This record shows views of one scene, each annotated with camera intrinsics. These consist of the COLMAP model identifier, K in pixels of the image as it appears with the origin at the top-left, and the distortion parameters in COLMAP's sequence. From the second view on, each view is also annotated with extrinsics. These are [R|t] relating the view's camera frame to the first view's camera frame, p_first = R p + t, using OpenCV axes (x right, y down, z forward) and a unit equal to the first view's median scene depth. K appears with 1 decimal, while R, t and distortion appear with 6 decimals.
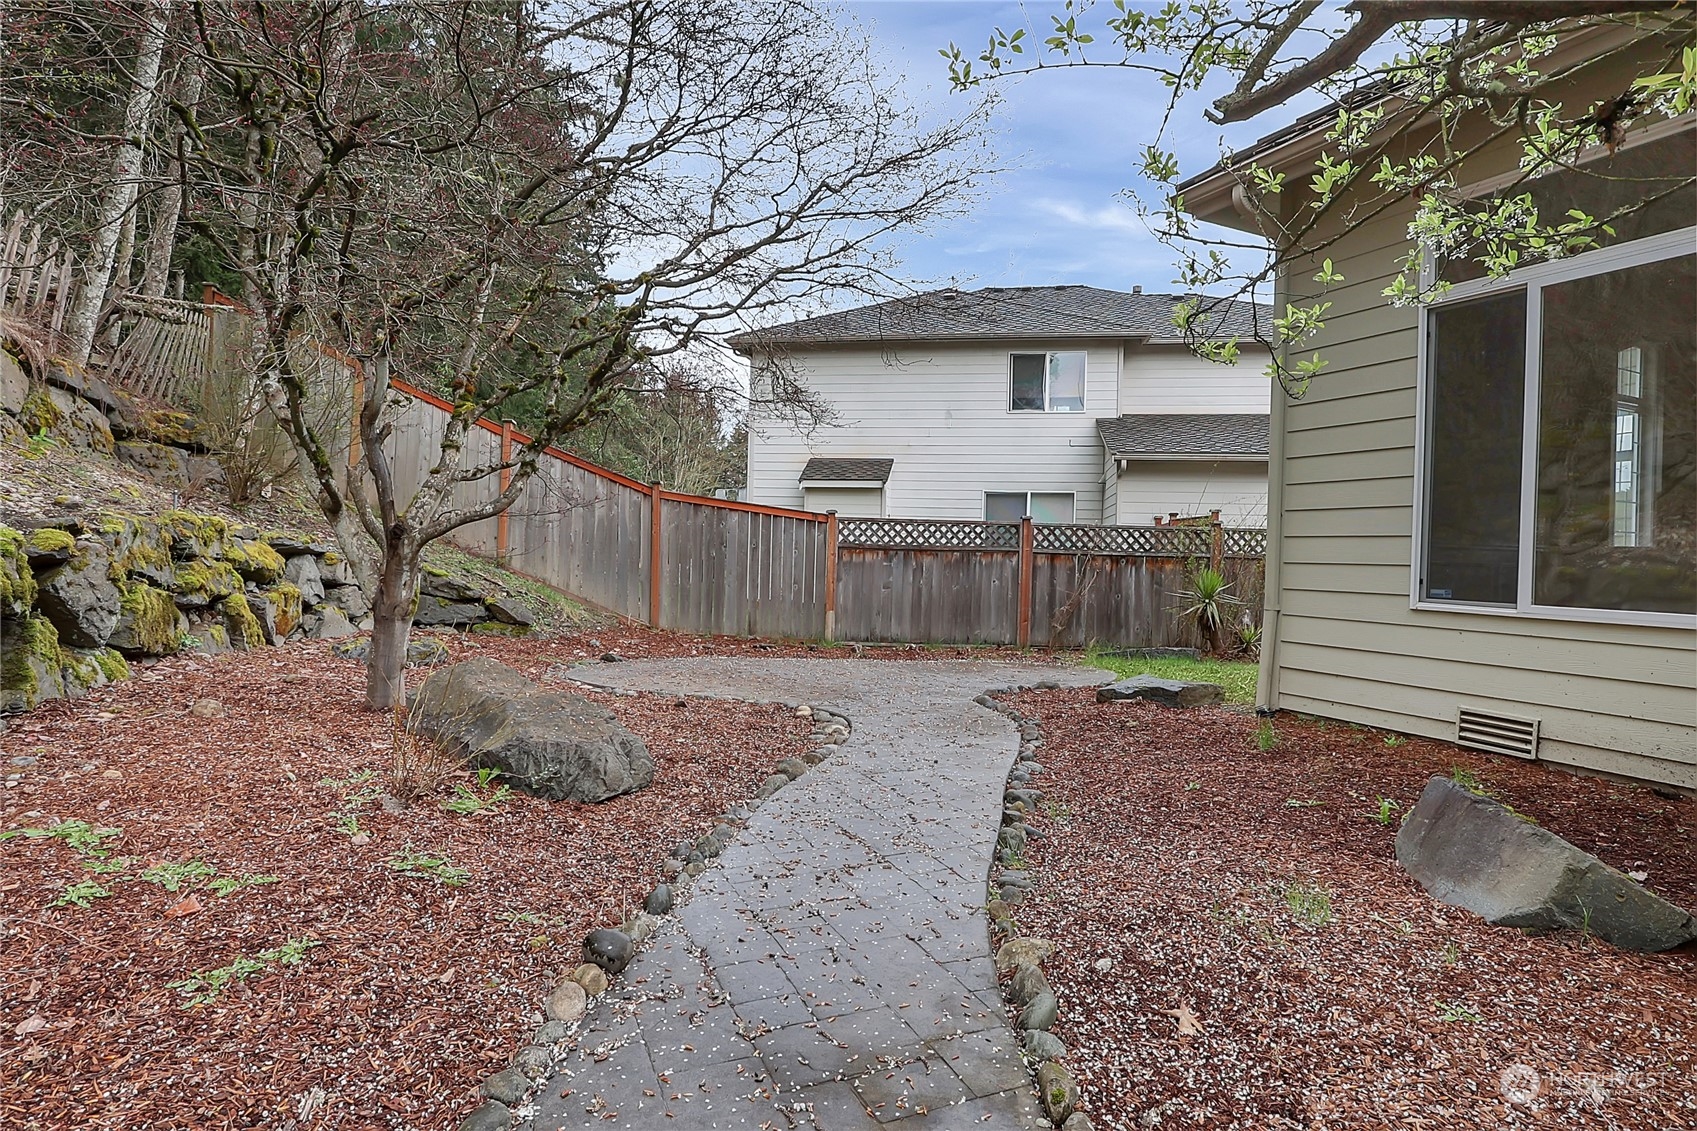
lens RADIAL K [[929.9, 0, 848.5], [0, 929.9, 565.5], [0, 0, 1]] dist [0.002639, 0.000934]
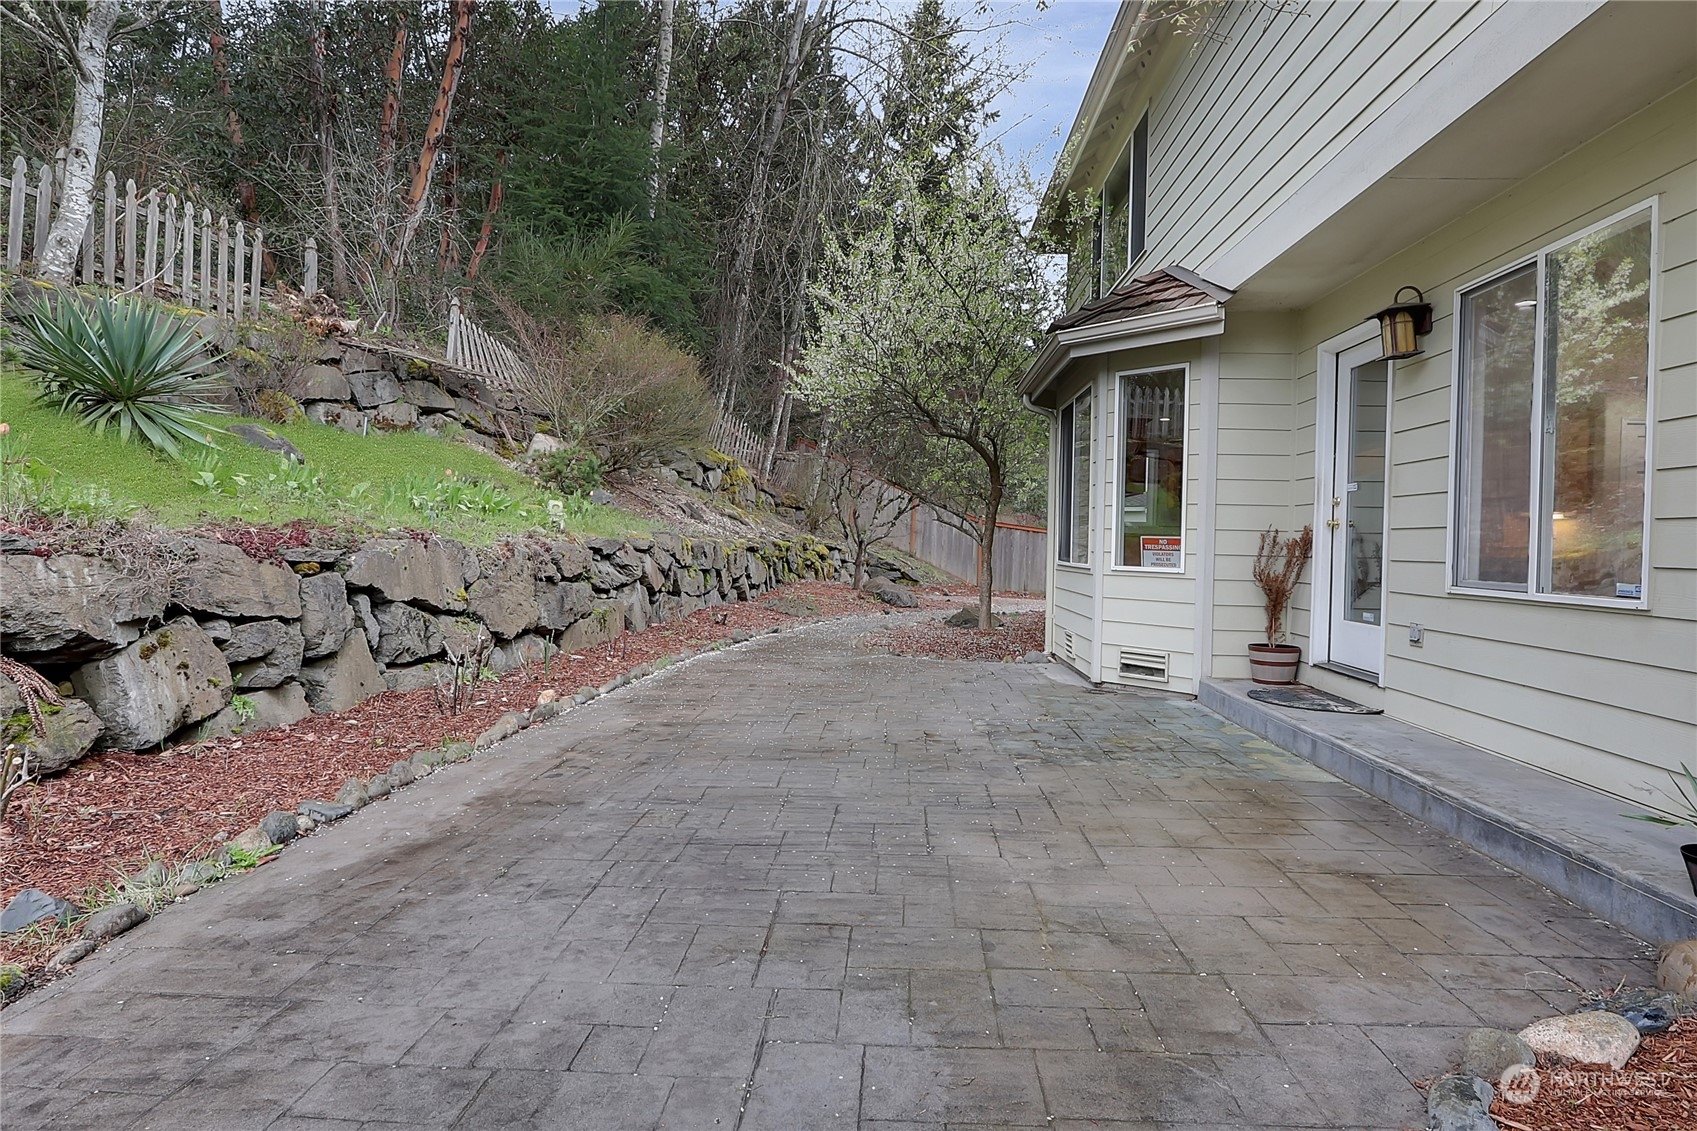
lens RADIAL K [[929.9, 0, 848.5], [0, 929.9, 565.5], [0, 0, 1]] dist [0.002639, 0.000934]
pose [[0.879854, 0.013299, -0.475057, 0.671557], [-0.015838, 0.999874, -0.001343, 0.034121], [0.474979, 0.008706, 0.879954, -1.245590]]
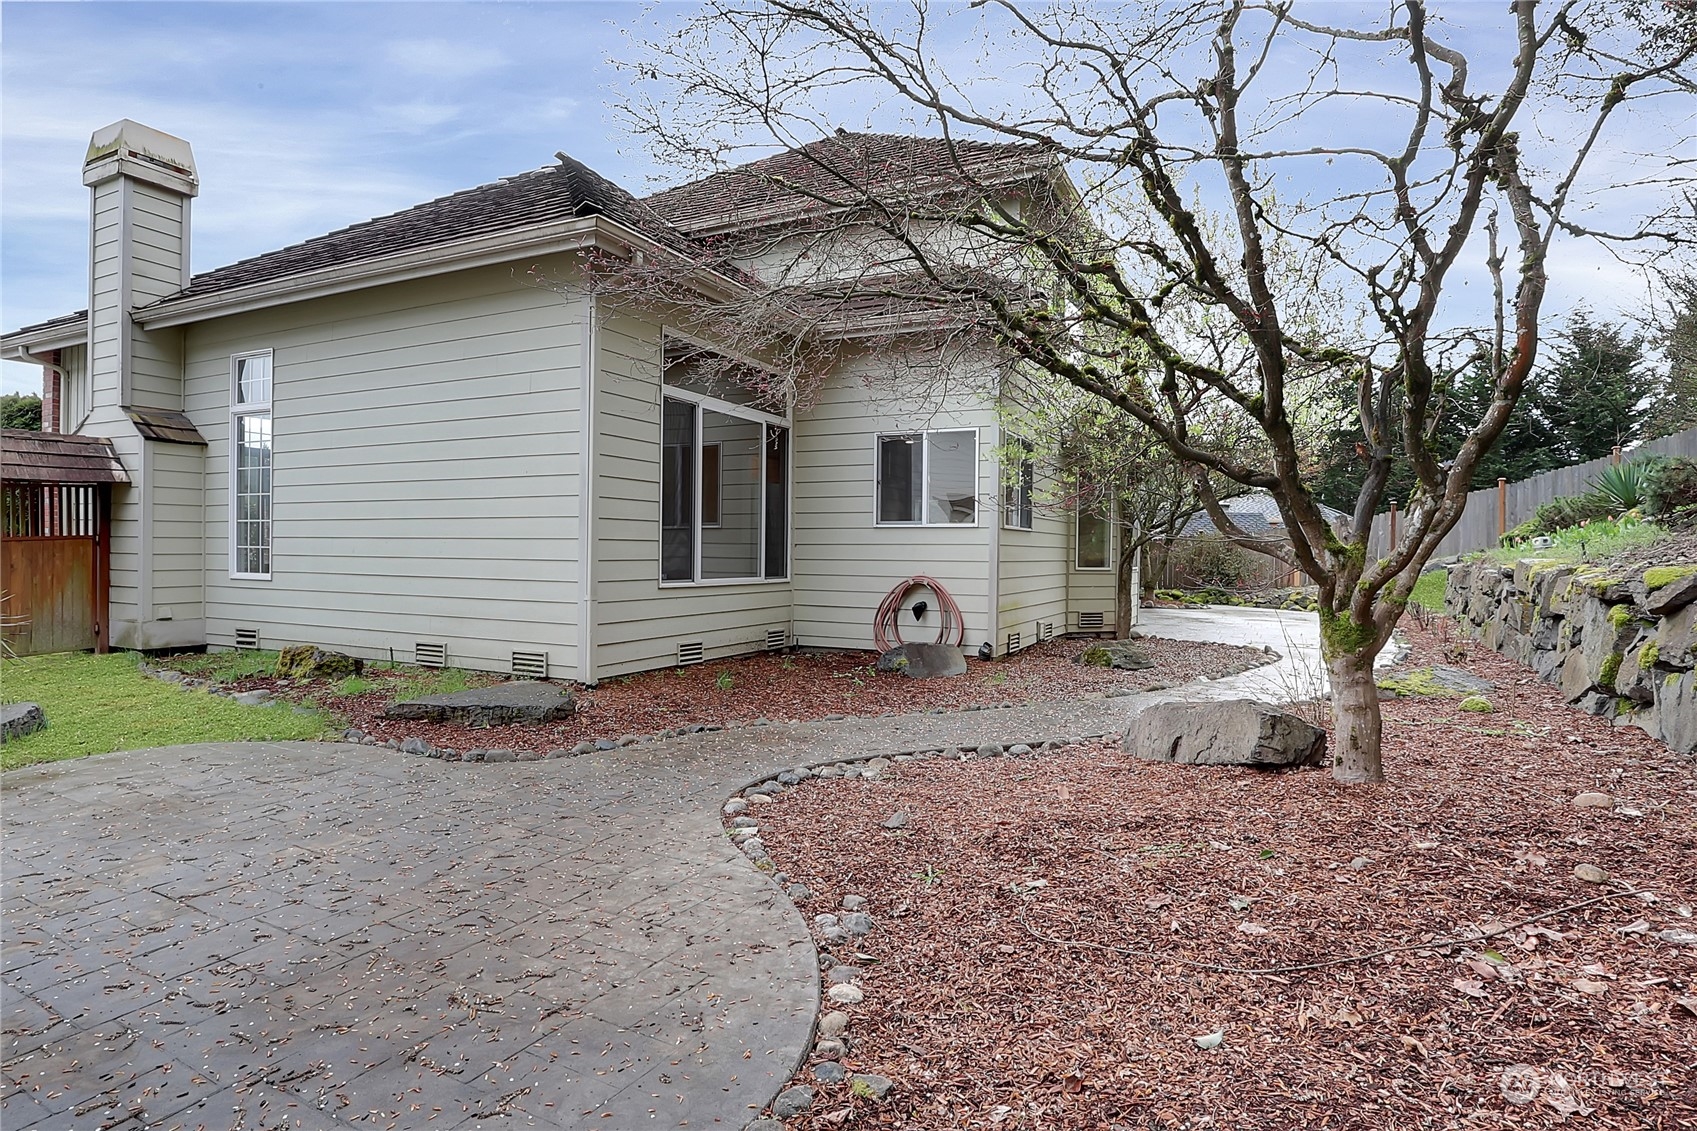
lens RADIAL K [[929.9, 0, 848.5], [0, 929.9, 565.5], [0, 0, 1]] dist [0.002639, 0.000934]
pose [[-0.601906, -0.025105, 0.798172, -1.427084], [0.002060, 0.999454, 0.032990, -0.070927], [-0.798564, 0.021501, -0.601526, 2.932987]]
